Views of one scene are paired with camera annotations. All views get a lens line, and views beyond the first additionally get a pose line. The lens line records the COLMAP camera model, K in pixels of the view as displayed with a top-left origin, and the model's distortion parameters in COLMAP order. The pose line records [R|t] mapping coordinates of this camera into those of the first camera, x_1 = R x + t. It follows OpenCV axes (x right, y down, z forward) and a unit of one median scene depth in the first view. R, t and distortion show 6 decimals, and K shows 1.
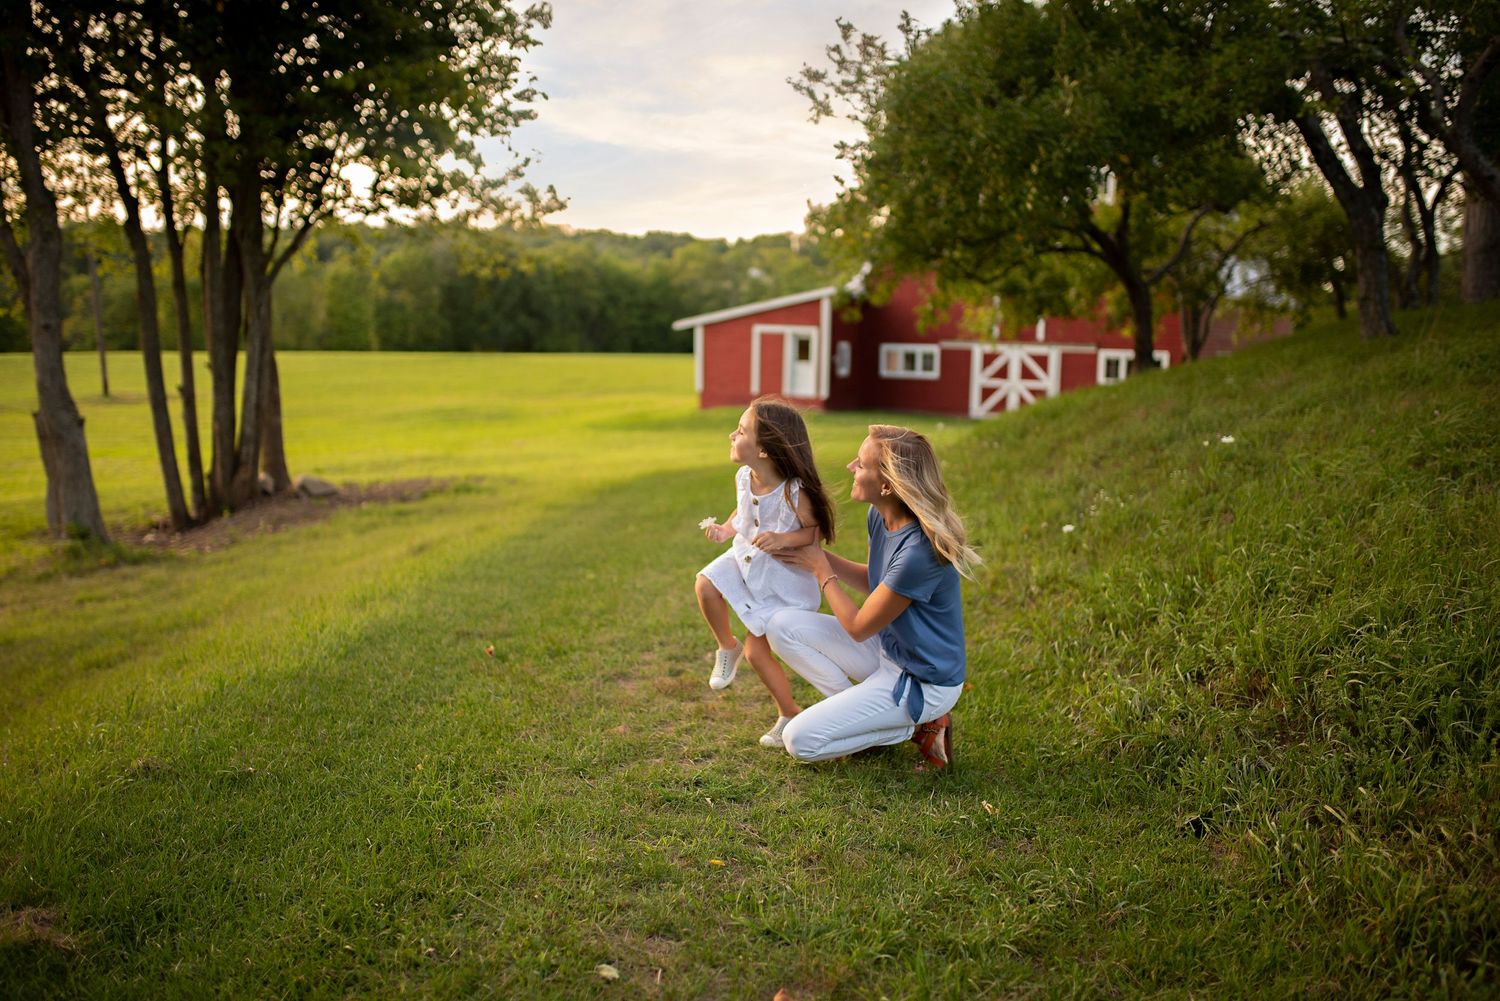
lens RADIAL K [[1429.6, 0, 749.8], [0, 1429.6, 489.9], [0, 0, 1]] dist [-0.044322, 0.000000]
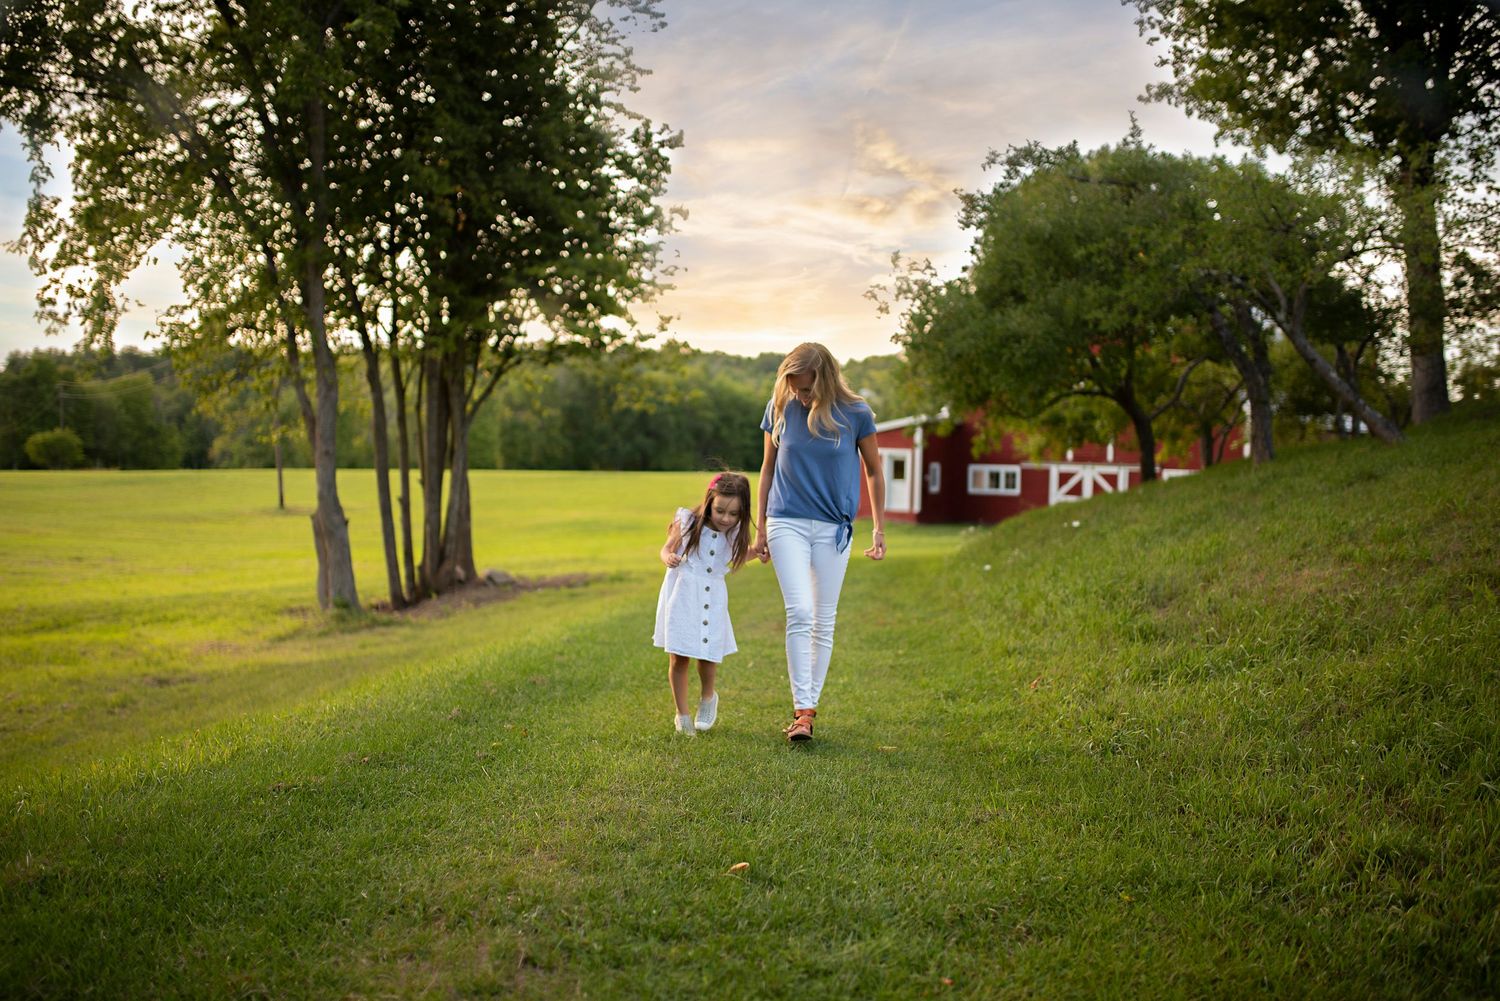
lens RADIAL K [[1429.6, 0, 754.4], [0, 1429.6, 506.5], [0, 0, 1]] dist [-0.044322, 0.000000]
pose [[0.997207, 0.003253, -0.074620, 0.010548], [-0.008553, 0.997453, -0.070812, 0.016124], [0.074200, 0.071253, 0.994695, -0.174972]]
